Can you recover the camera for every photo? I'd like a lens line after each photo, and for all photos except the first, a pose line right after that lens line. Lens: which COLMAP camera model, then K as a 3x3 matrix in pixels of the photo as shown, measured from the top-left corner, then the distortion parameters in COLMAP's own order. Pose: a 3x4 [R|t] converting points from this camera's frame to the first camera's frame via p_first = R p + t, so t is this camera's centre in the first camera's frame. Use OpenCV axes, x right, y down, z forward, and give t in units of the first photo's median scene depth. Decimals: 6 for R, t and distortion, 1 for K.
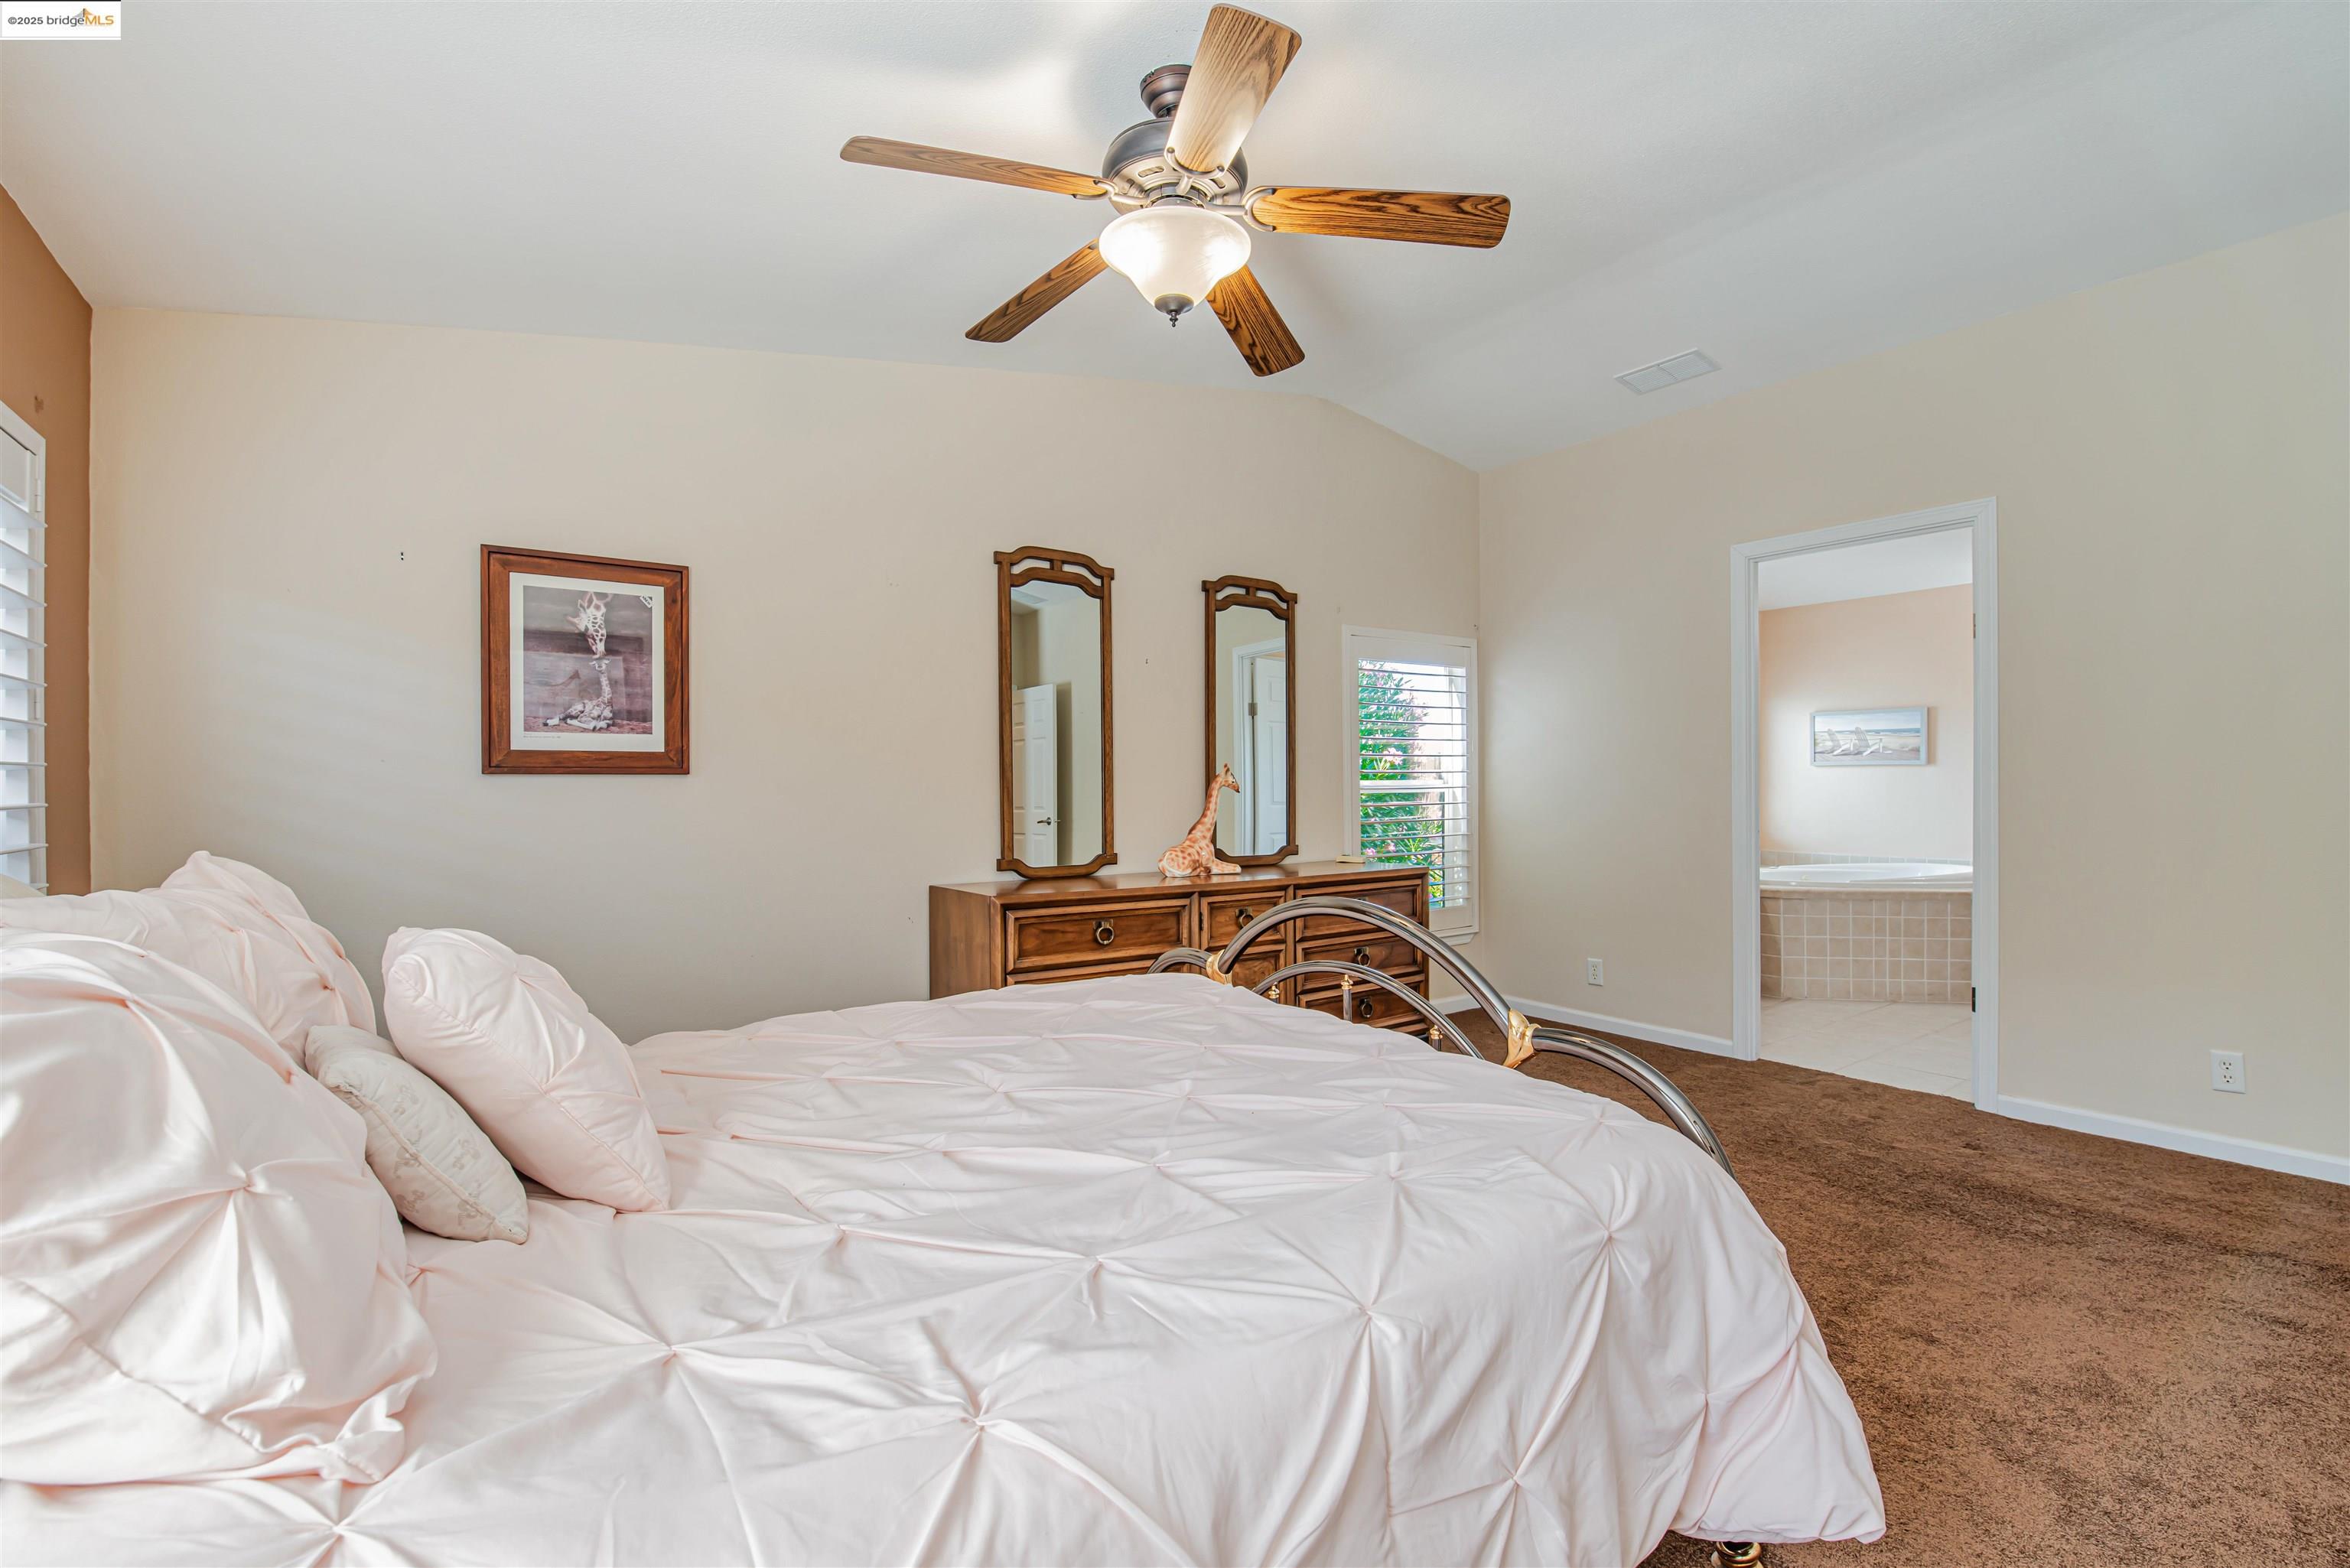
lens RADIAL K [[1023.2, 0, 1178.3], [0, 1023.2, 784.0], [0, 0, 1]] dist [-0.009073, -0.006515]
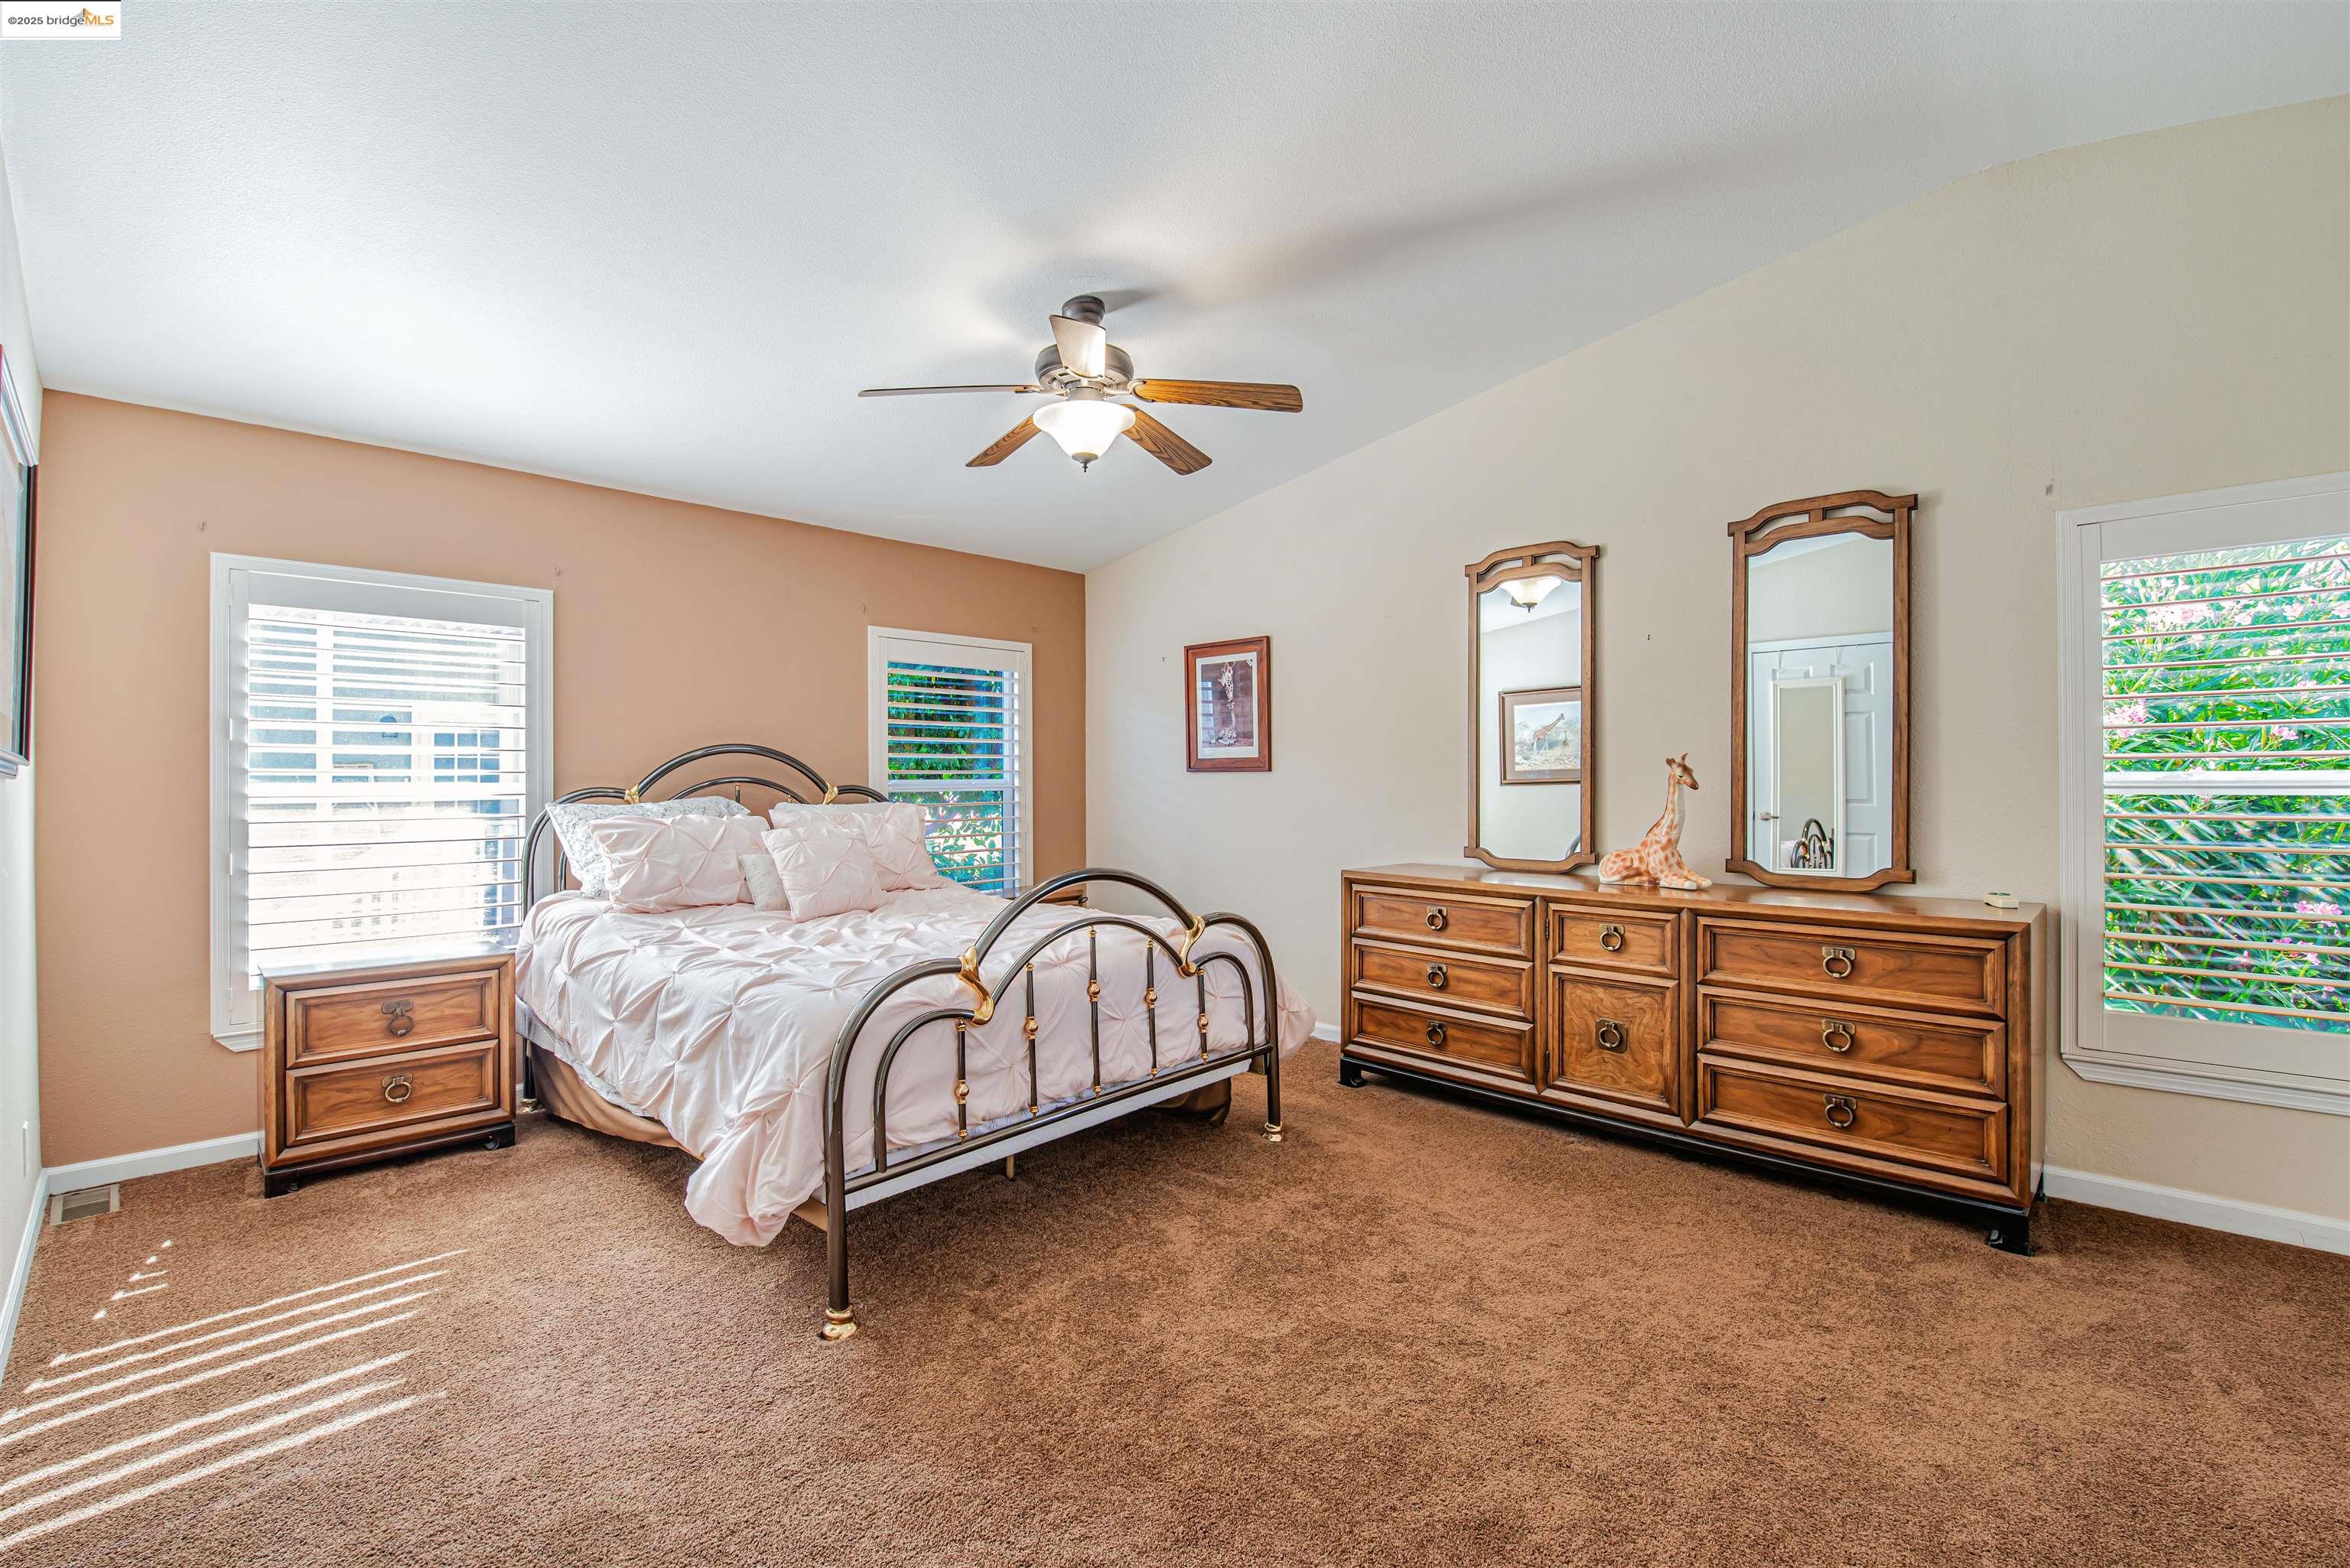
lens RADIAL K [[1023.2, 0, 1179.4], [0, 1023.2, 775.2], [0, 0, 1]] dist [-0.009073, -0.006515]
pose [[0.173062, 0.001861, -0.984909, 0.728349], [0.004535, 0.999986, 0.002687, -0.006199], [0.984900, -0.004931, 0.173052, 0.436522]]
